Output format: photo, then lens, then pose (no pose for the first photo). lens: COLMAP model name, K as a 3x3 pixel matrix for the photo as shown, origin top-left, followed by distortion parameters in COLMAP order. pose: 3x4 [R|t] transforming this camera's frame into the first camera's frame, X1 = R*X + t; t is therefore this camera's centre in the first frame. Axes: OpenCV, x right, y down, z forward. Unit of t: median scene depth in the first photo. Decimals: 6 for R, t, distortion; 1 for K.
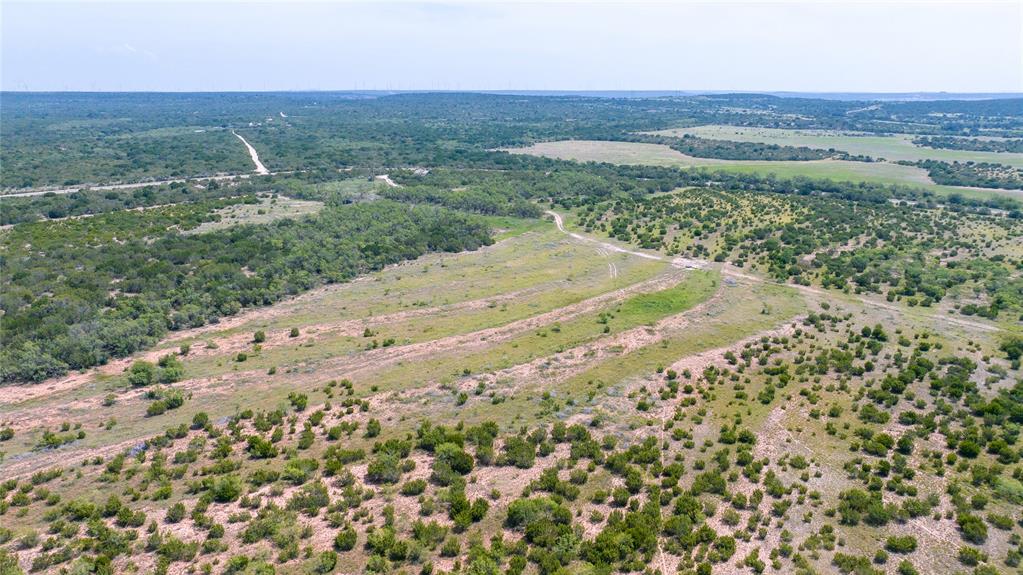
lens RADIAL K [[727.3, 0, 505.4], [0, 727.3, 288.3], [0, 0, 1]] dist [-0.022087, 0.012647]
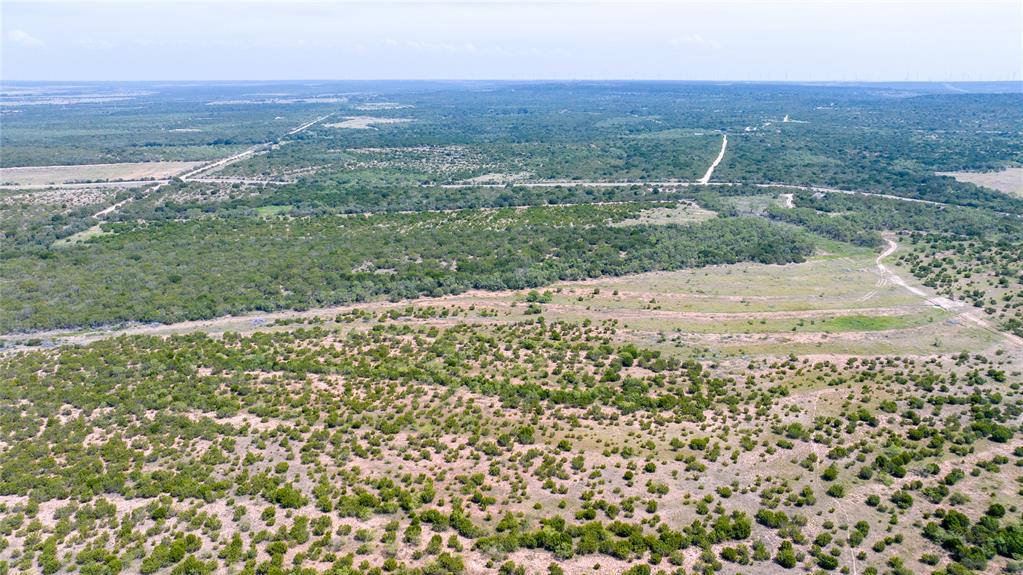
lens RADIAL K [[744.0, 0, 509.9], [0, 744.0, 291.0], [0, 0, 1]] dist [0.012248, 0.003119]
pose [[0.757788, 0.179484, -0.627330, 0.754199], [-0.164601, 0.982913, 0.082389, -0.058414], [0.631399, 0.040826, 0.774383, -0.658947]]
